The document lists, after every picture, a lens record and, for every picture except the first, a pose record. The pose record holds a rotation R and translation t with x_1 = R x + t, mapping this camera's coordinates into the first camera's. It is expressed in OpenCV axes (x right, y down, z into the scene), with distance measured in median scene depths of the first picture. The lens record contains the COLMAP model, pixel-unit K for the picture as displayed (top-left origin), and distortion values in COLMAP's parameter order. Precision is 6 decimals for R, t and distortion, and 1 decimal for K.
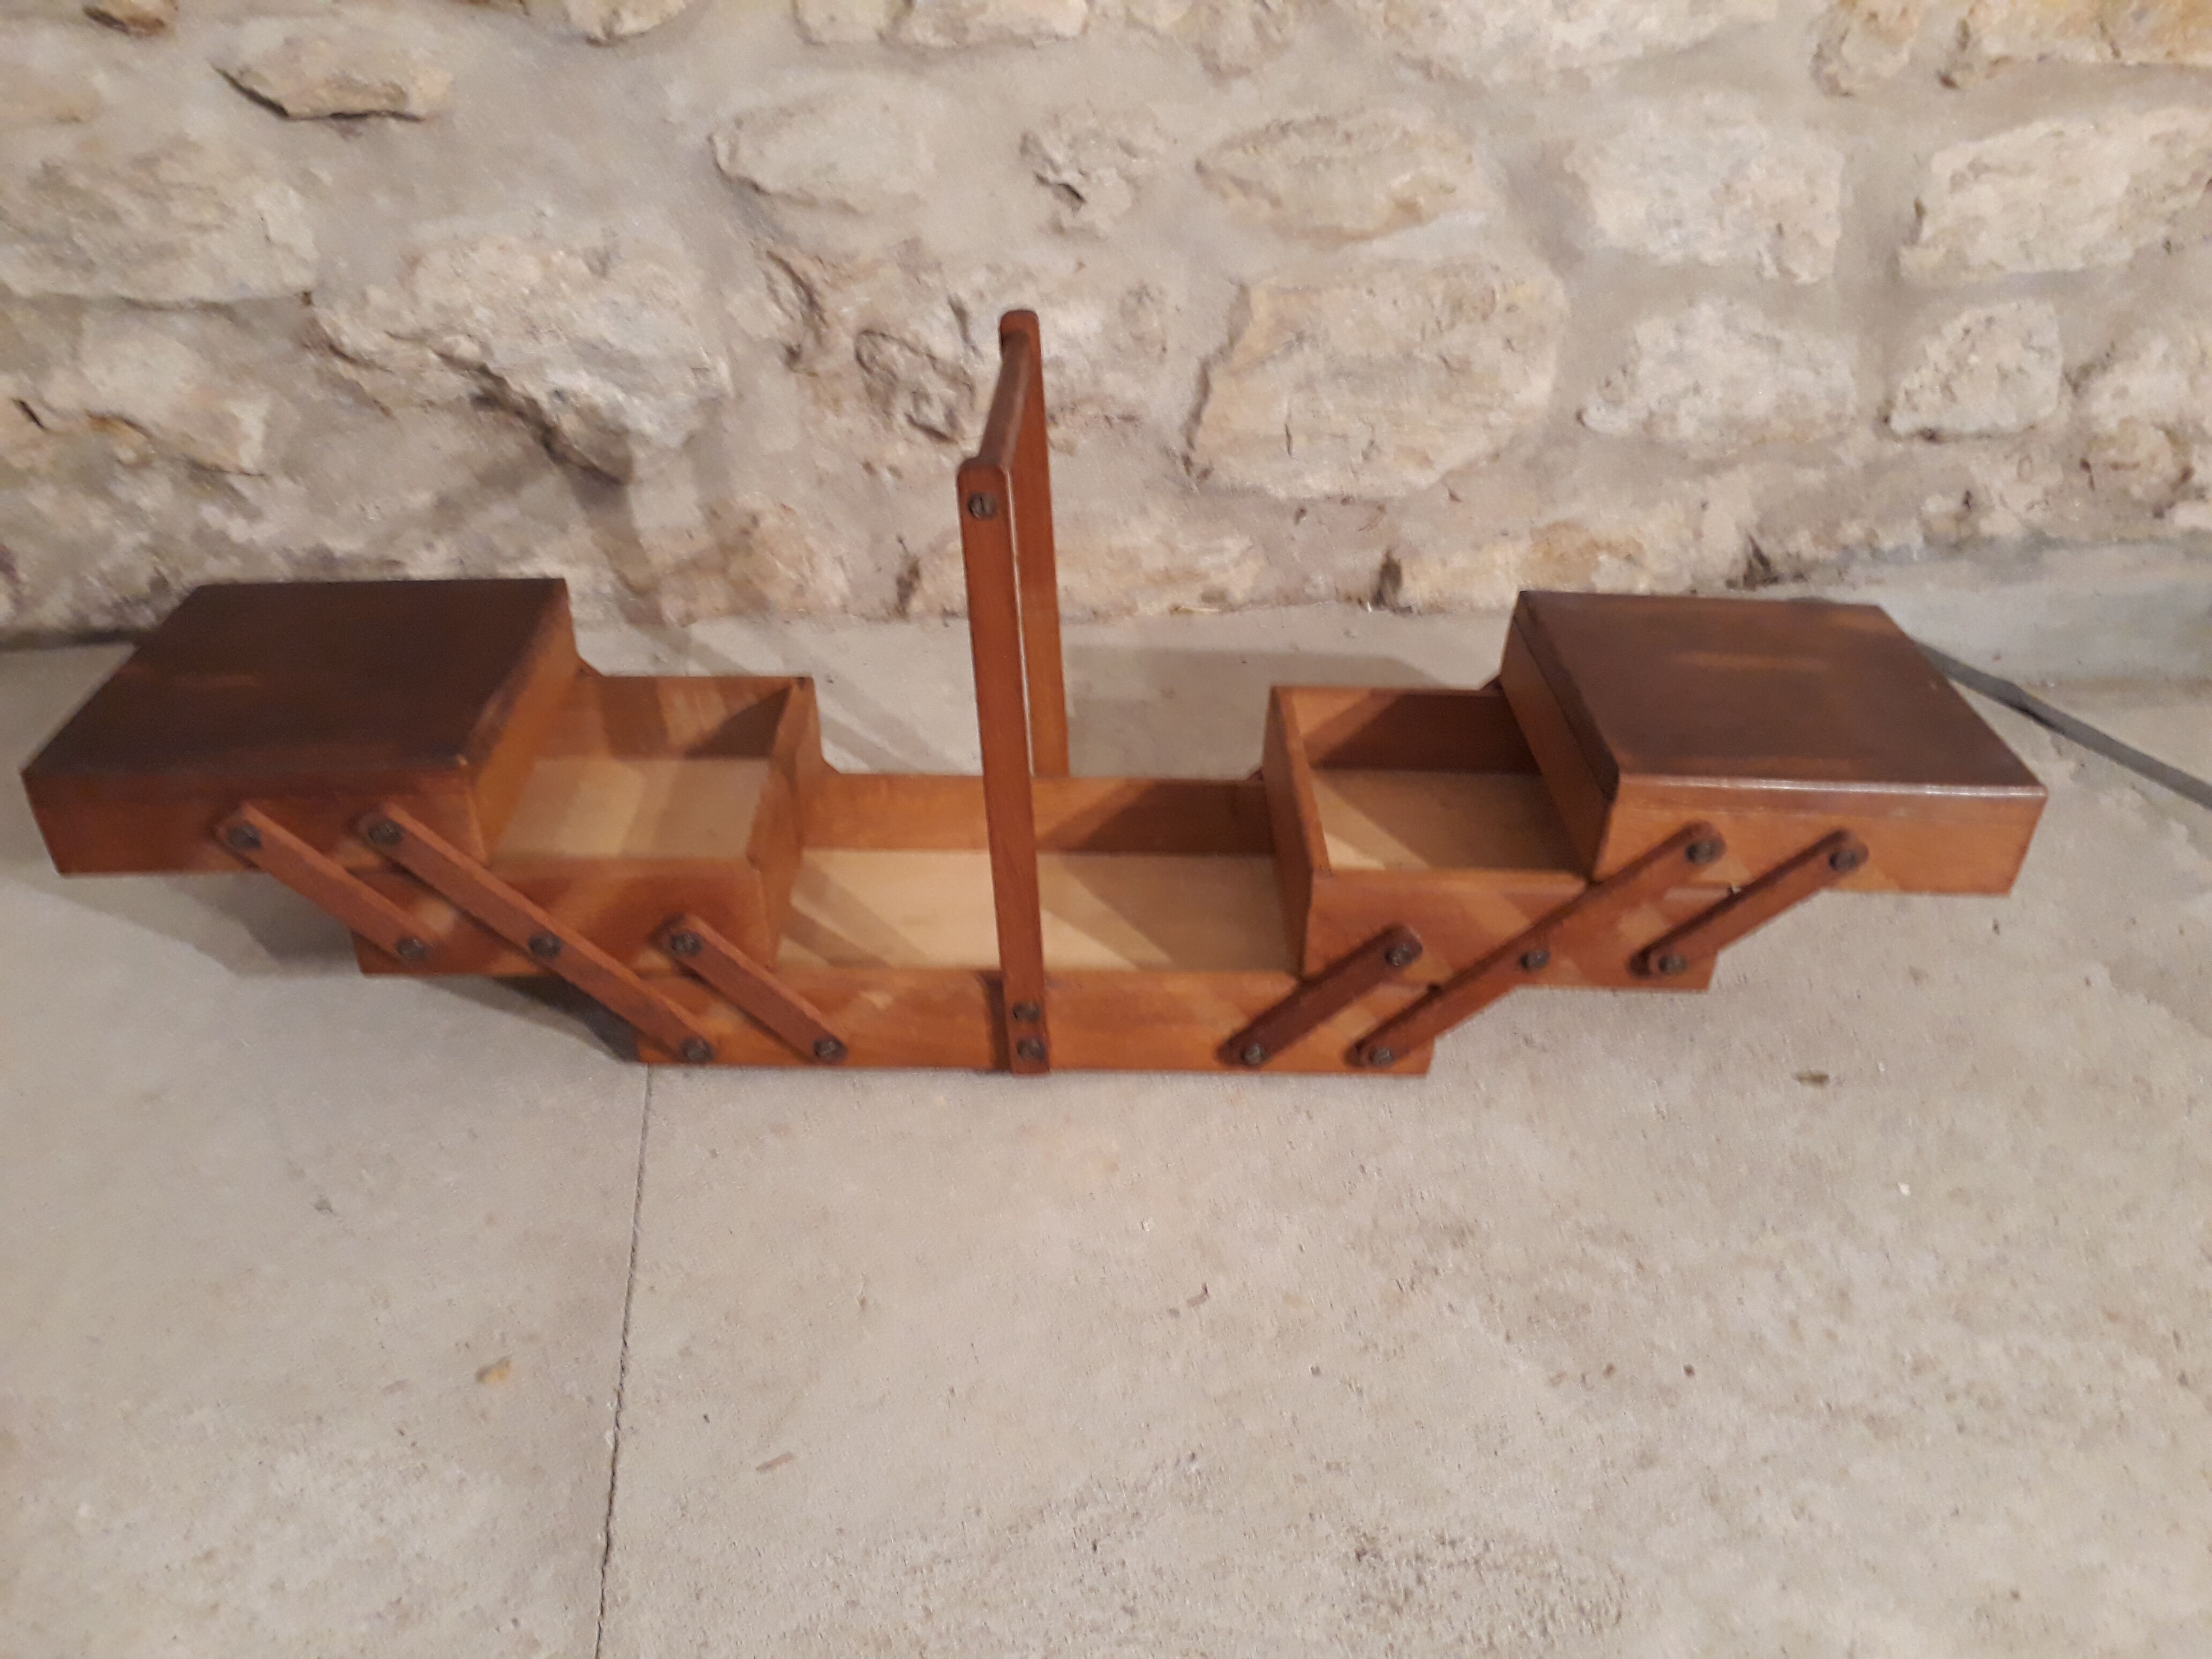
lens RADIAL K [[1817.5, 0, 1098.4], [0, 1817.5, 819.6], [0, 0, 1]] dist [0.034764, -0.048922]
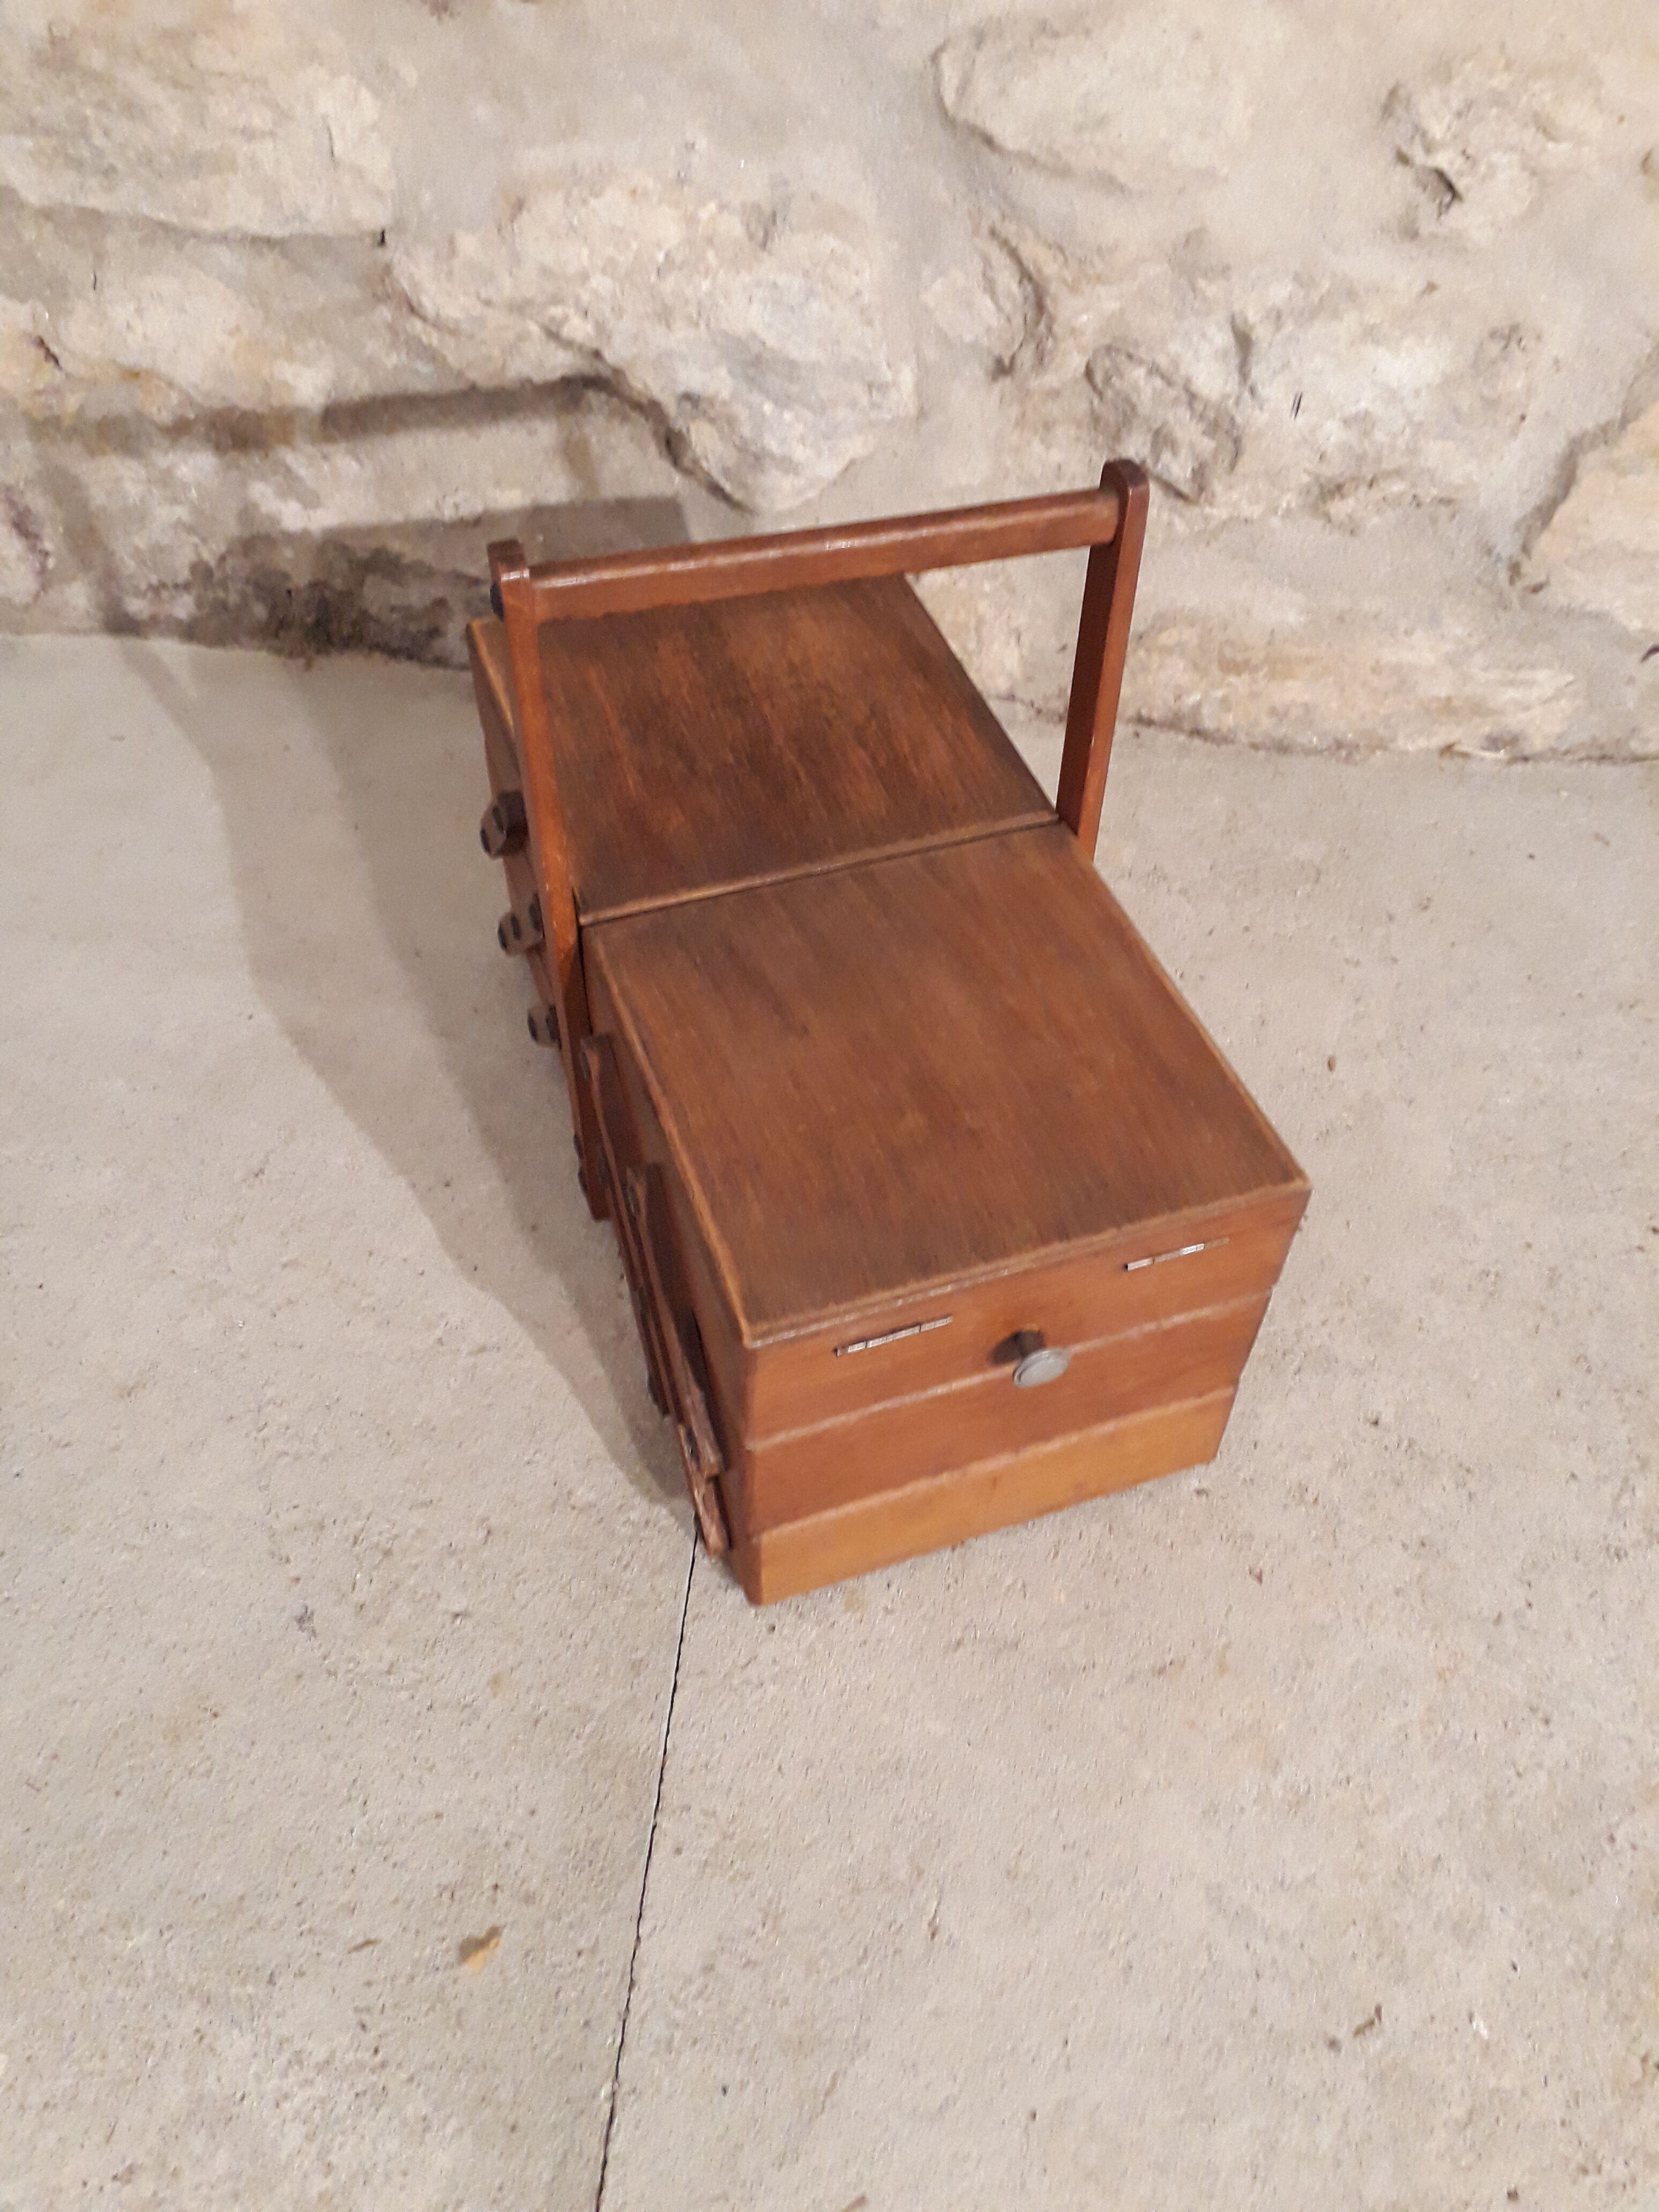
lens RADIAL K [[1817.5, 0, 869.7], [0, 1817.5, 1082.6], [0, 0, 1]] dist [0.034764, -0.048922]
pose [[0.975403, 0.172737, -0.136933, -0.072478], [-0.126390, 0.947227, 0.294597, -0.201287], [0.180595, -0.270044, 0.945760, 0.228389]]
